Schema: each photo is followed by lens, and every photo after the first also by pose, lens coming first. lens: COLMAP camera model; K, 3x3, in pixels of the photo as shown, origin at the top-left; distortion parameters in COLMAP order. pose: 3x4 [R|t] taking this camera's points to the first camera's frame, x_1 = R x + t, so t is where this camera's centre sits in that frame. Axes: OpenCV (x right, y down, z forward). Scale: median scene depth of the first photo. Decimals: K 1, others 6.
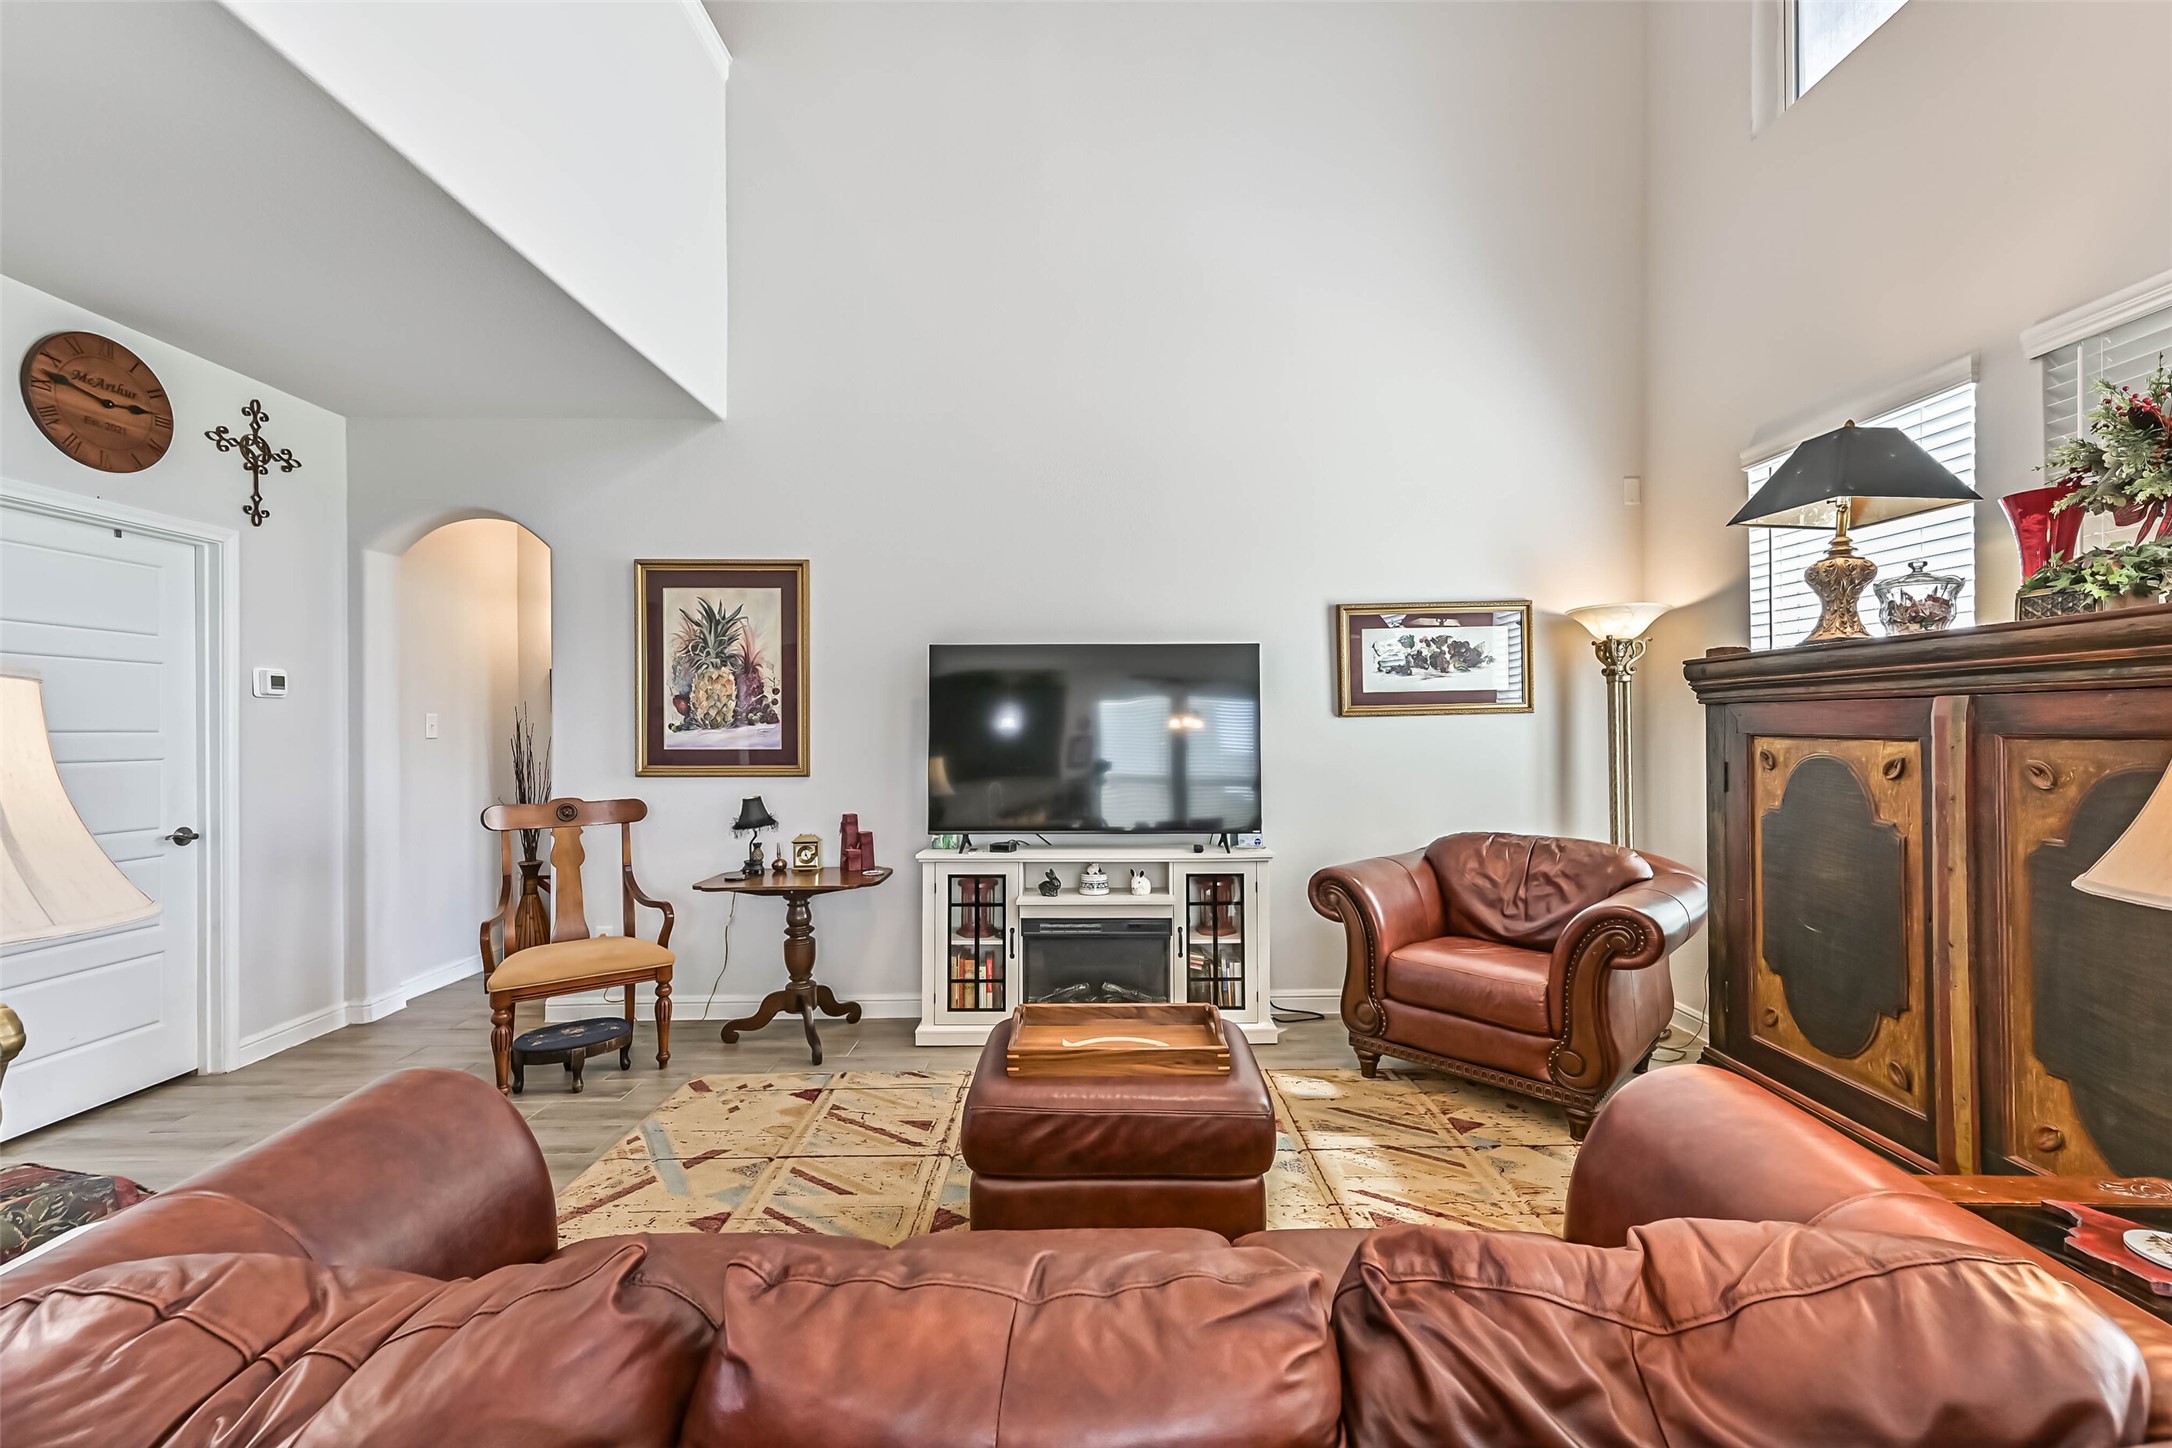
lens RADIAL K [[872.5, 0, 1093.1], [0, 872.5, 725.9], [0, 0, 1]] dist [-0.003208, 0.000461]
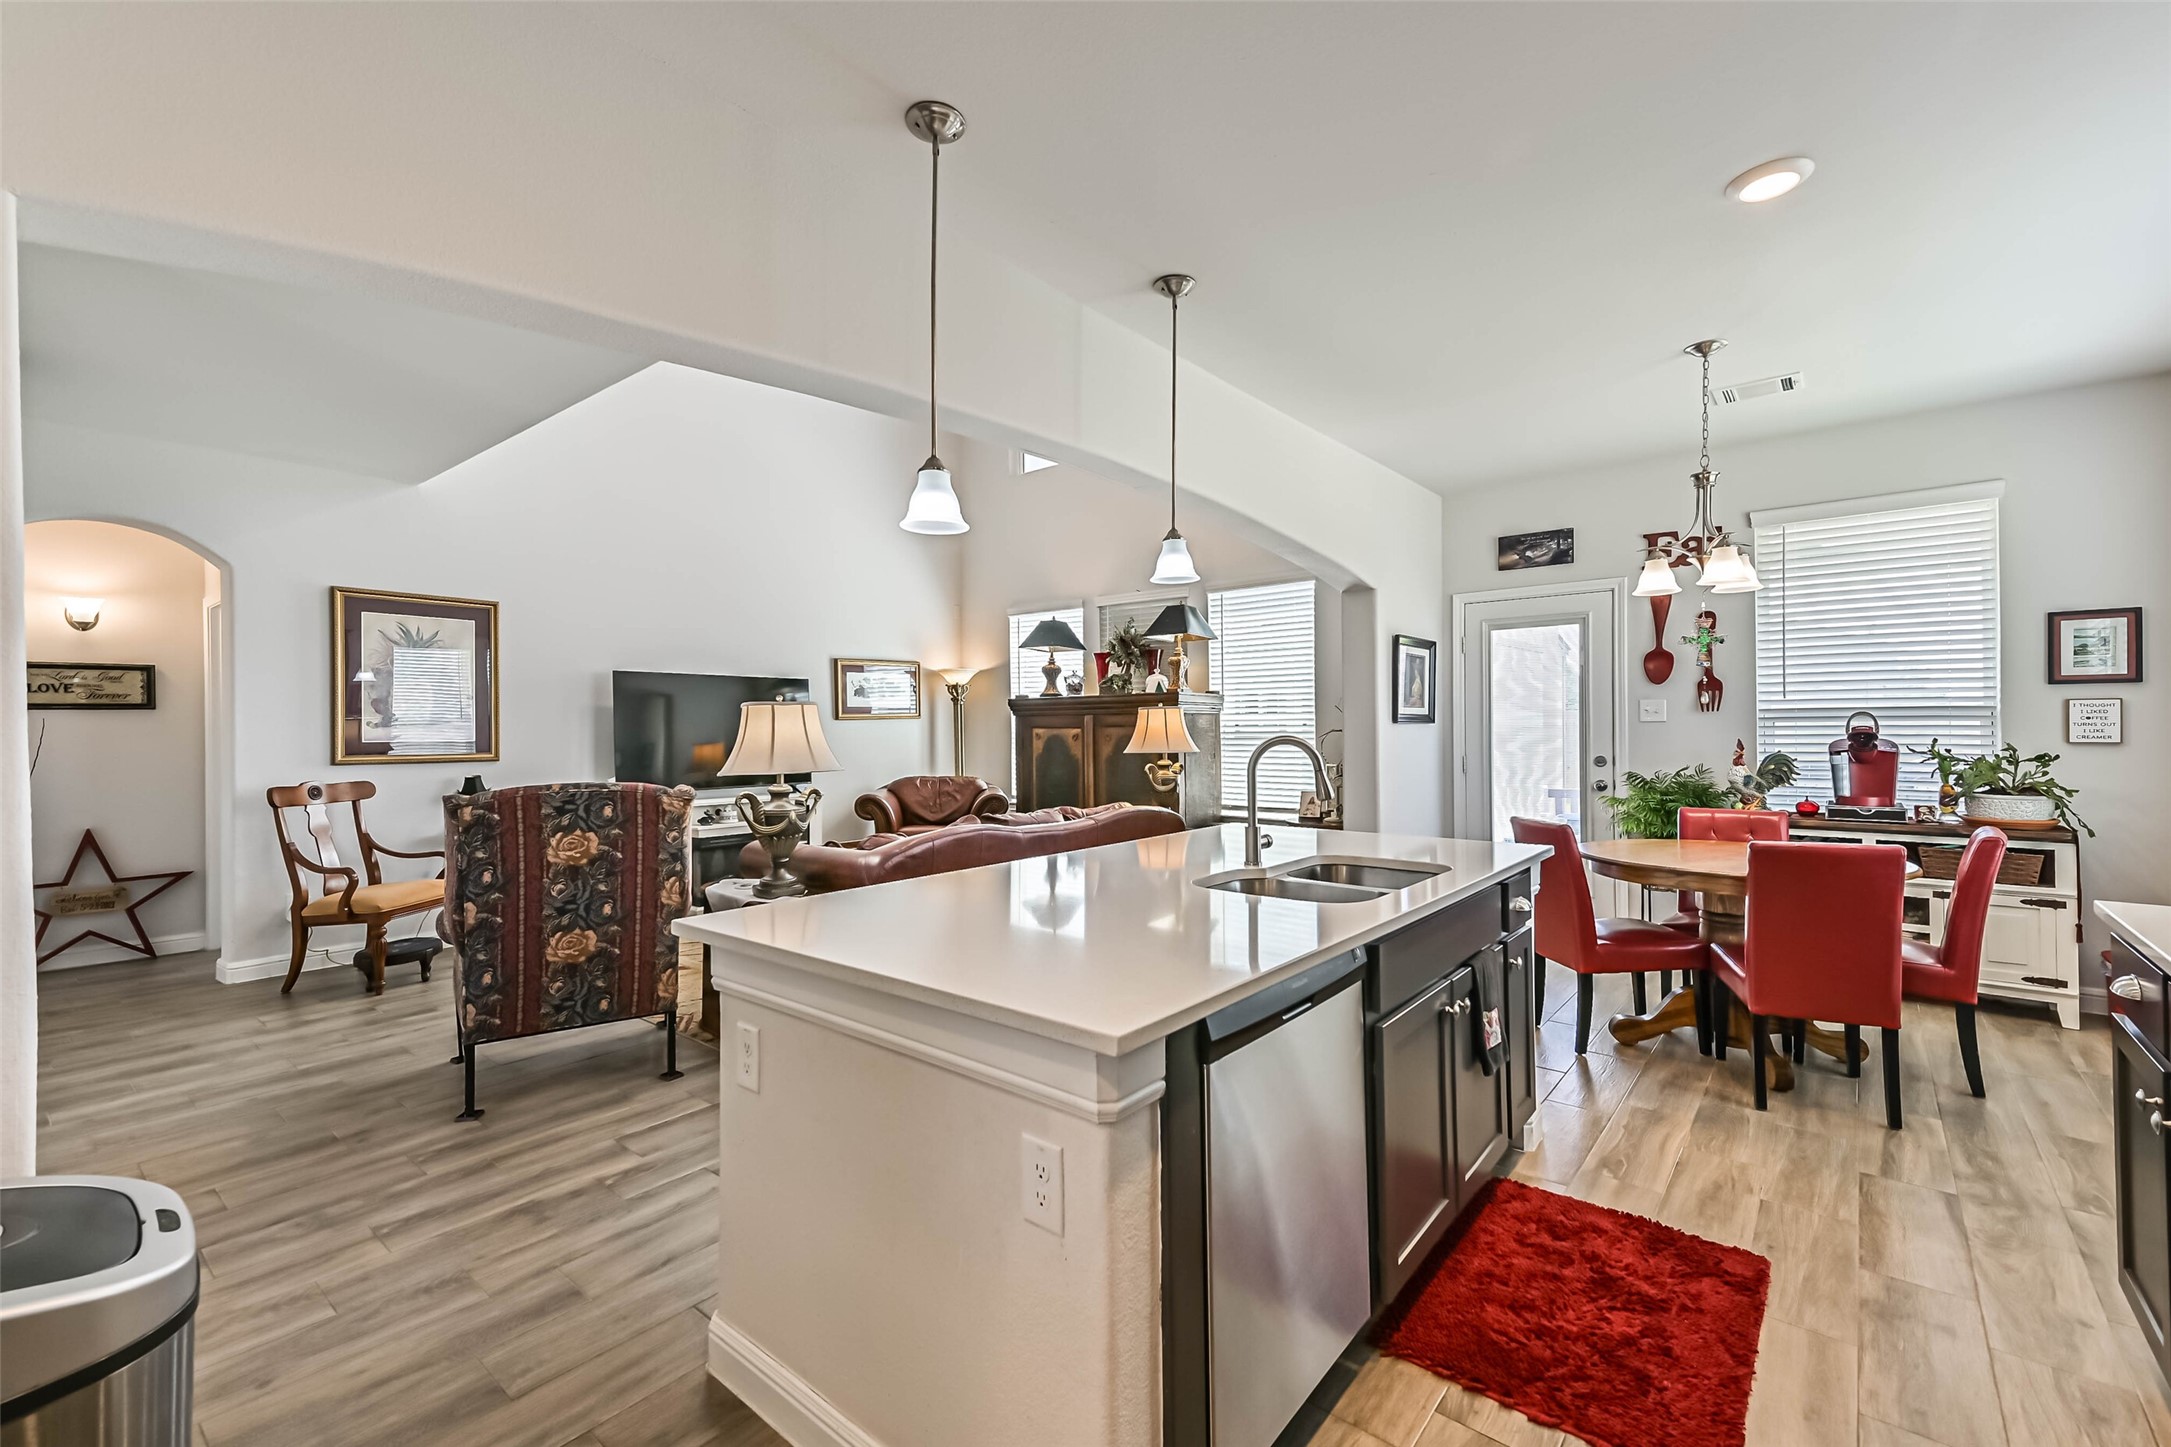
lens RADIAL K [[916.9, 0, 1069.1], [0, 916.9, 719.4], [0, 0, 1]] dist [0.001175, -0.002686]
pose [[0.659446, 0.007835, 0.751711, -1.015733], [0.001478, 0.999930, -0.011720, 0.013505], [-0.751751, 0.008840, 0.659388, -0.759272]]
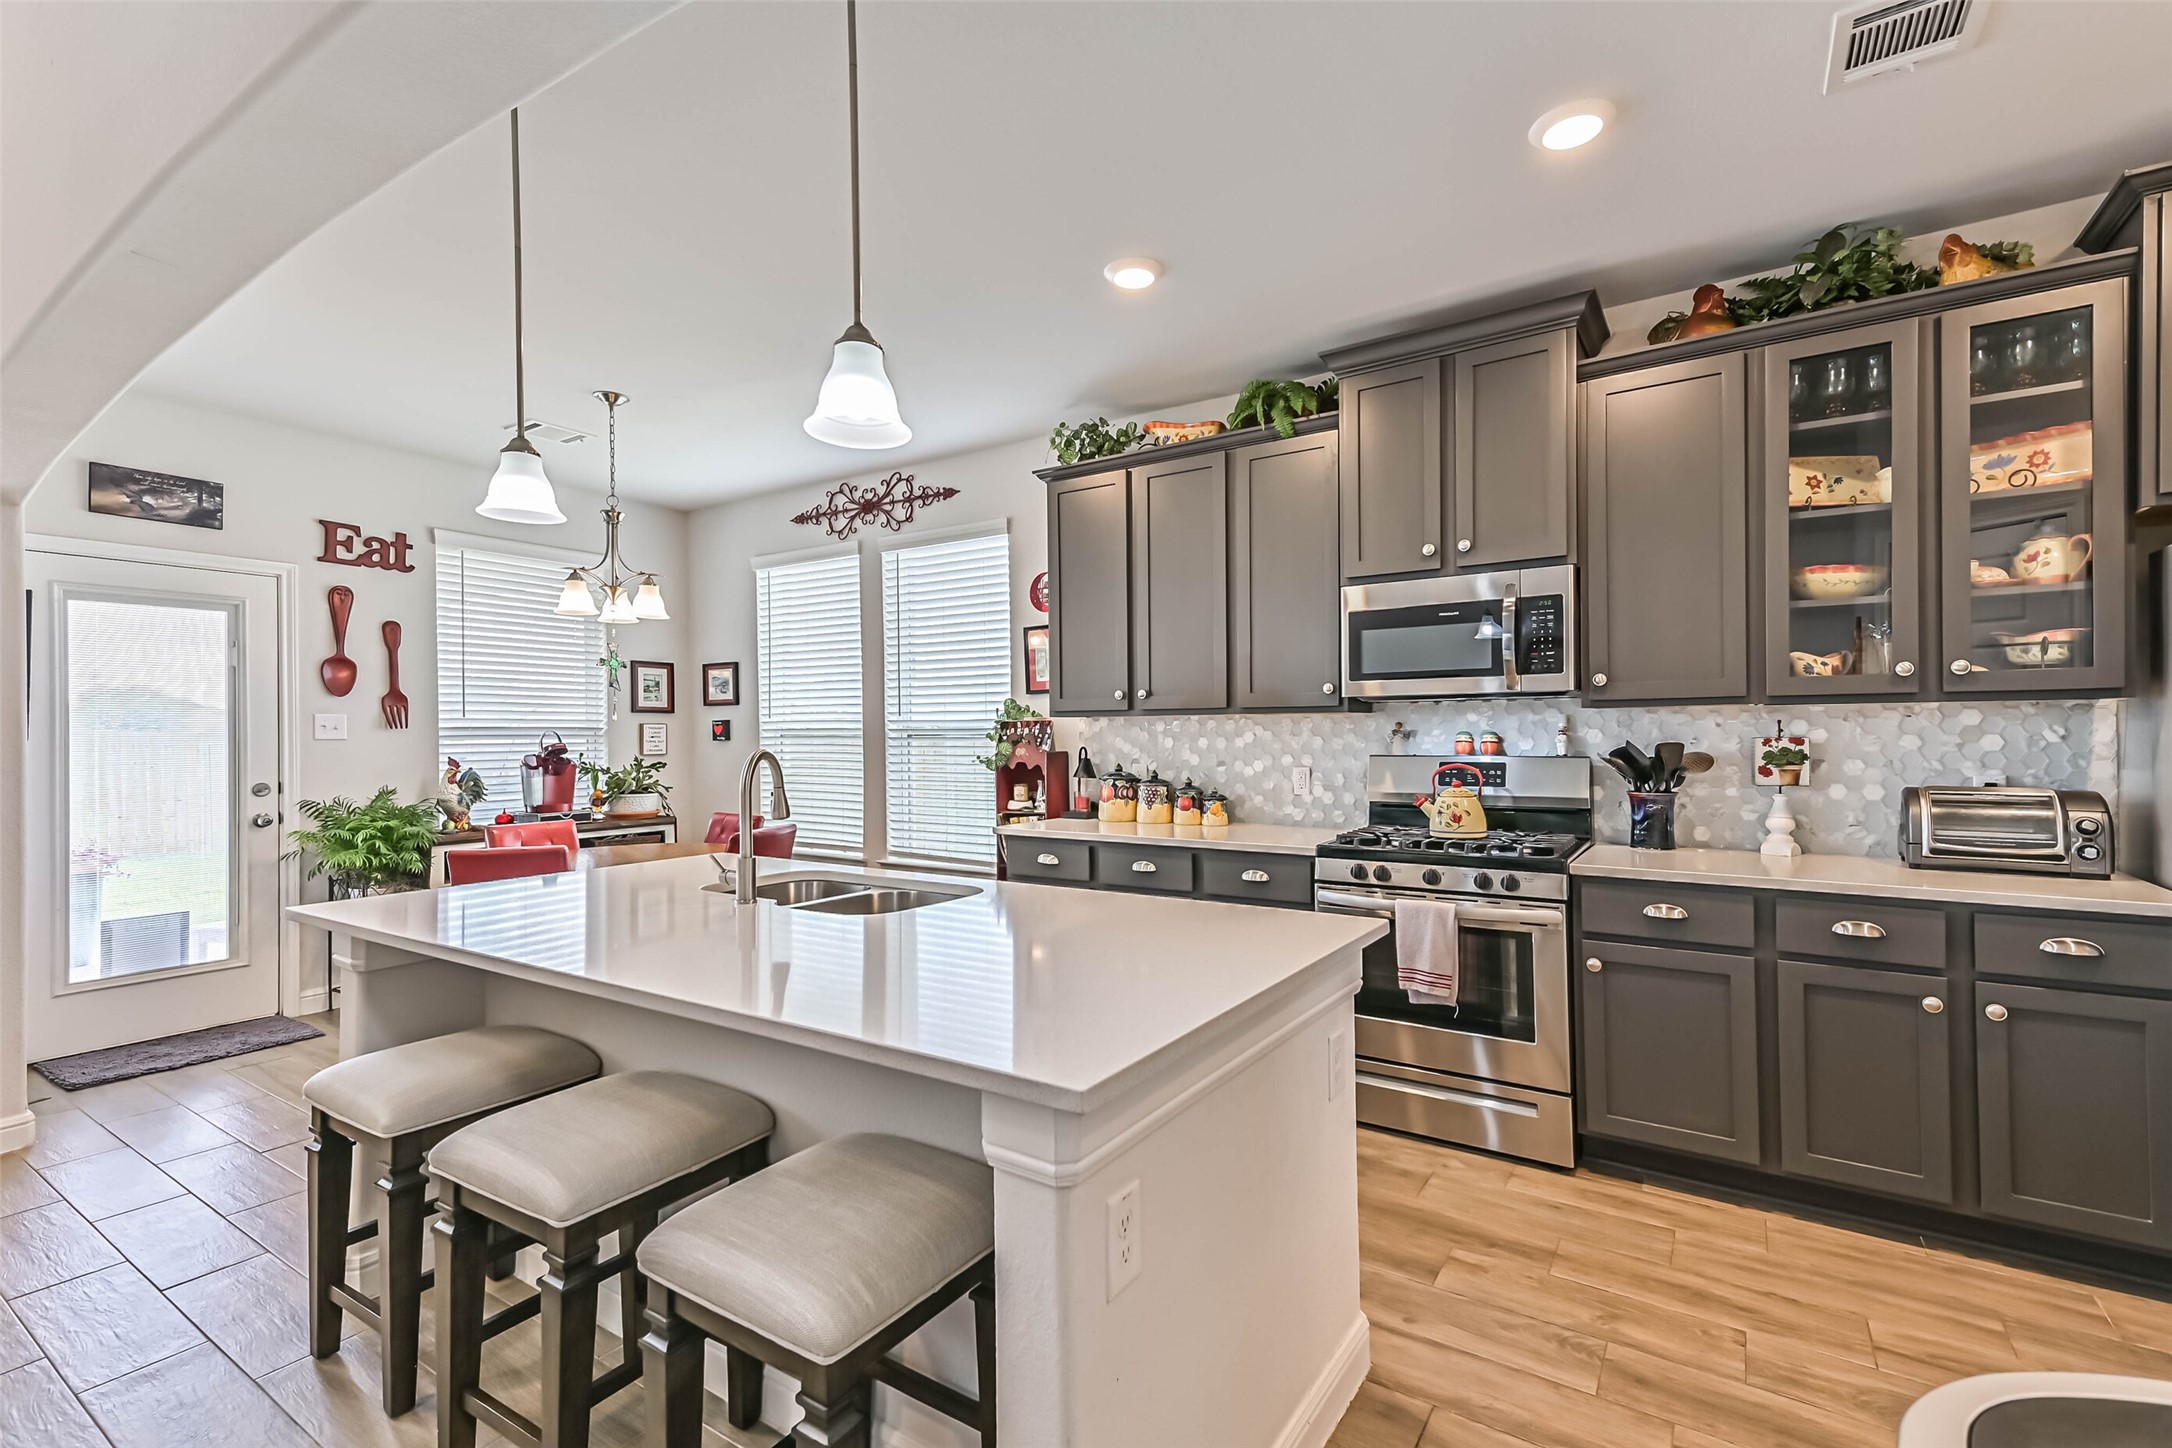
lens RADIAL K [[953.6, 0, 1088.4], [0, 953.6, 729.6], [0, 0, 1]] dist [0.036557, -0.004472]
pose [[-0.830876, 0.013873, 0.556285, -0.909613], [0.010290, 0.999901, -0.009567, 0.011200], [-0.556362, -0.002225, -0.830937, 0.056438]]
